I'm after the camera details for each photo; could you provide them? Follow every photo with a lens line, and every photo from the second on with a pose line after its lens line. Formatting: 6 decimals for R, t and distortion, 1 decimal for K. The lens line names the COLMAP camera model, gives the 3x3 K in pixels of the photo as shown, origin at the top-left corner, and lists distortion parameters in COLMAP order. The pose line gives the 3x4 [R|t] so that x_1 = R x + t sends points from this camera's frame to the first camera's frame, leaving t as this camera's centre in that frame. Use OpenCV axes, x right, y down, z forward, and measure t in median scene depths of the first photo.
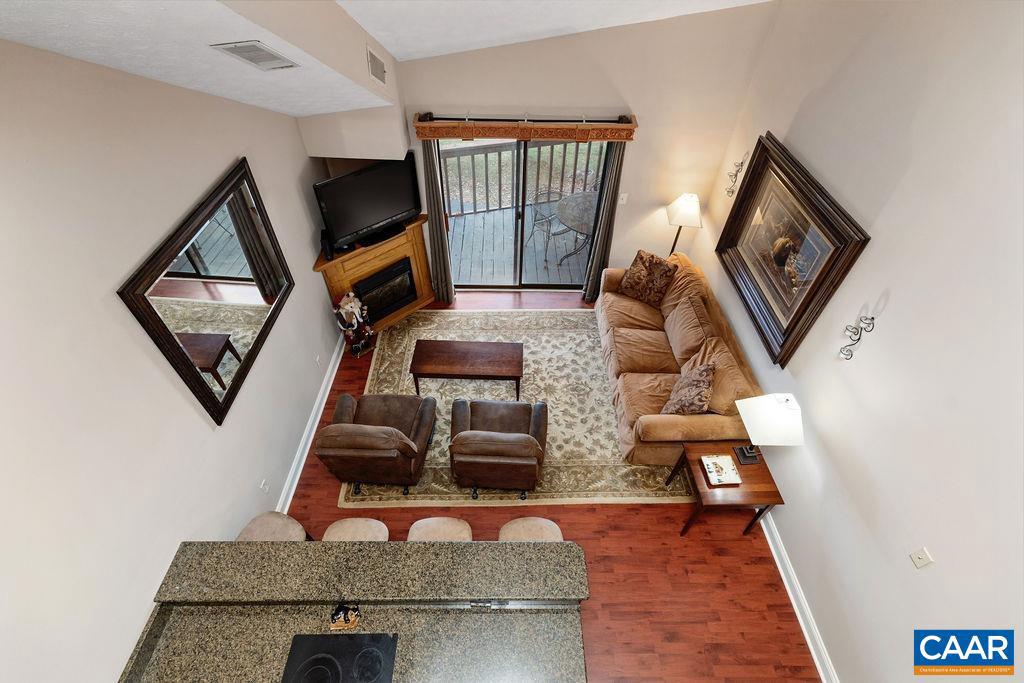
lens RADIAL K [[455.6, 0, 513.0], [0, 455.6, 320.4], [0, 0, 1]] dist [-0.000007, -0.000010]
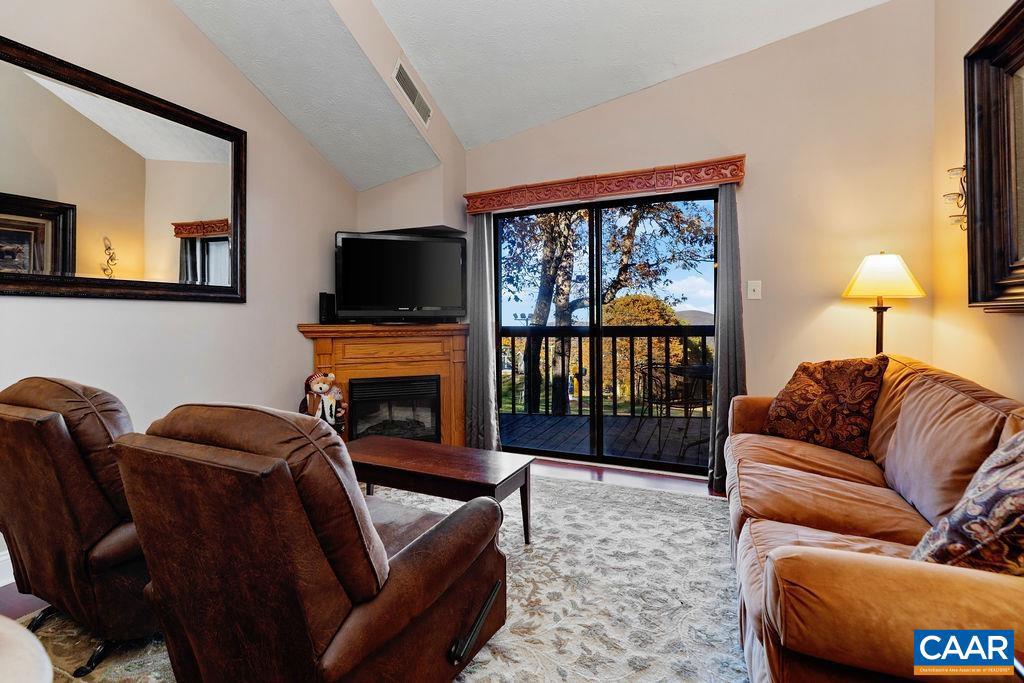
lens RADIAL K [[455.6, 0, 513.0], [0, 455.6, 320.4], [0, 0, 1]] dist [-0.000007, -0.000010]
pose [[0.910547, -0.033354, -0.412057, 0.198028], [-0.264651, 0.718696, -0.642989, 0.253129], [0.317590, 0.694524, 0.645580, 0.527511]]
